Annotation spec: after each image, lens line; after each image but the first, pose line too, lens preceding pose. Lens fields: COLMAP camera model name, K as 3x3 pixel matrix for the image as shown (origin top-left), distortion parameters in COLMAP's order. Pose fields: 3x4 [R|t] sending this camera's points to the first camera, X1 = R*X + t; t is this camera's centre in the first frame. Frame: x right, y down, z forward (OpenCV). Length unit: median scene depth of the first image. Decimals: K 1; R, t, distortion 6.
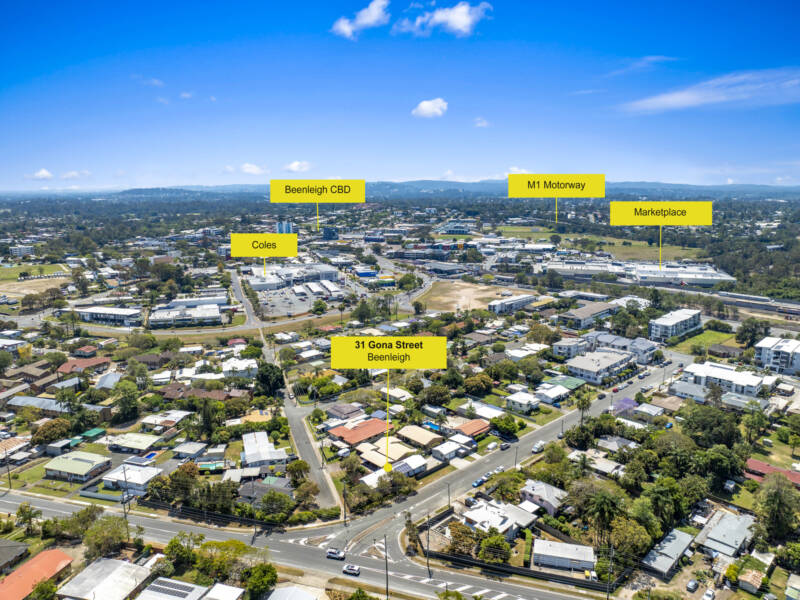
lens RADIAL K [[562.3, 0, 400.0], [0, 562.3, 300.0], [0, 0, 1]] dist [-0.005451, -0.000078]
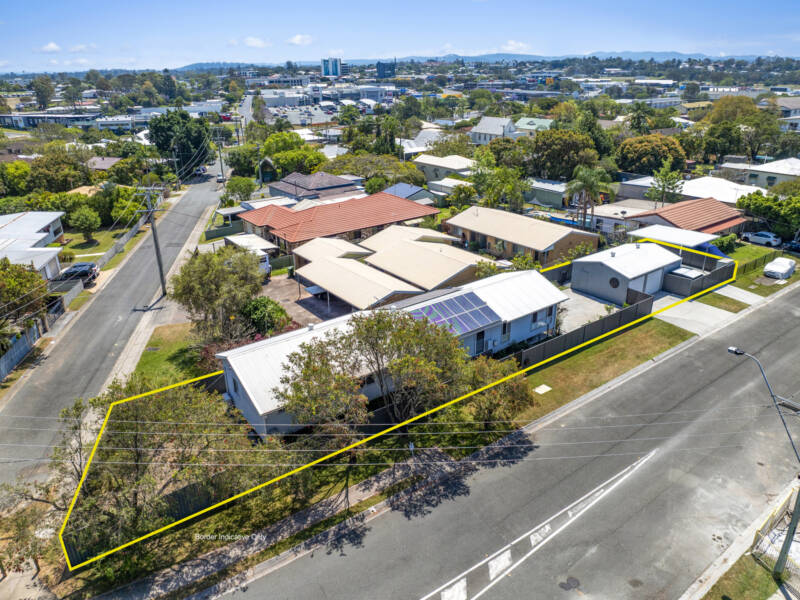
lens RADIAL K [[562.3, 0, 400.0], [0, 562.3, 300.0], [0, 0, 1]] dist [-0.005451, -0.000078]
pose [[0.992961, 0.037588, -0.112317, 0.007765], [-0.015142, 0.980811, 0.194374, 0.234271], [0.117468, -0.191305, 0.974476, 0.734752]]
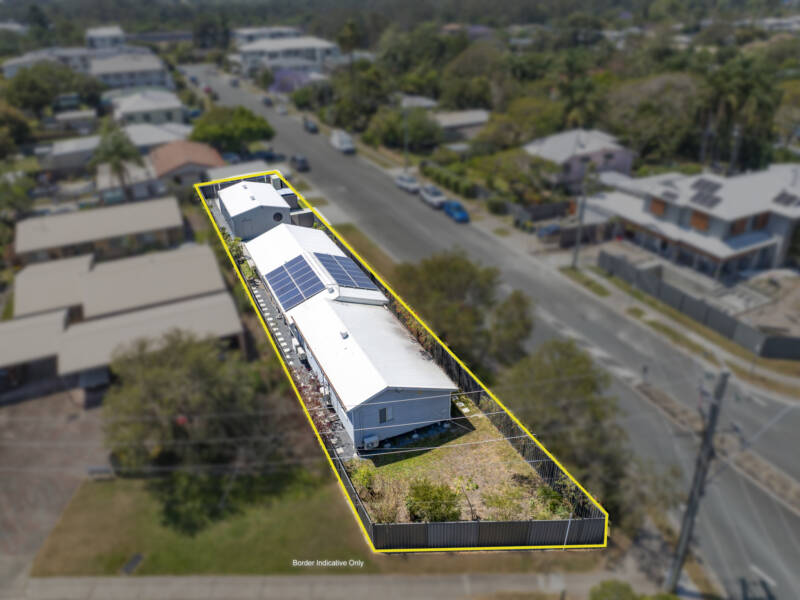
lens RADIAL K [[562.3, 0, 400.0], [0, 562.3, 300.0], [0, 0, 1]] dist [-0.005451, -0.000078]
pose [[0.323330, -0.468425, 0.822214, -0.163513], [0.206802, 0.882860, 0.421652, 0.202378], [-0.923413, 0.033703, 0.382326, 0.820548]]
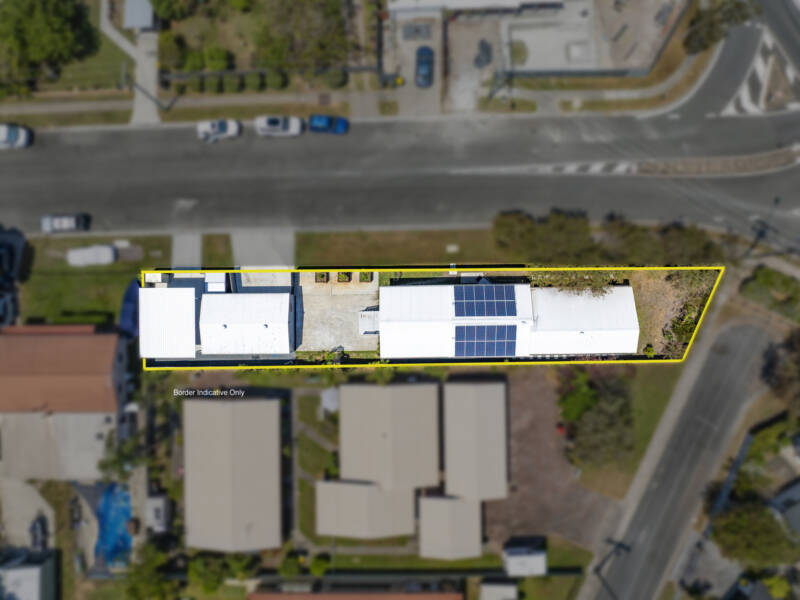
lens RADIAL K [[562.3, 0, 400.0], [0, 562.3, 300.0], [0, 0, 1]] dist [-0.005451, -0.000078]
pose [[-0.730677, -0.682469, 0.018639, 0.030431], [0.144283, -0.127676, 0.981265, 0.006945], [-0.667303, 0.719677, 0.191758, 0.893365]]
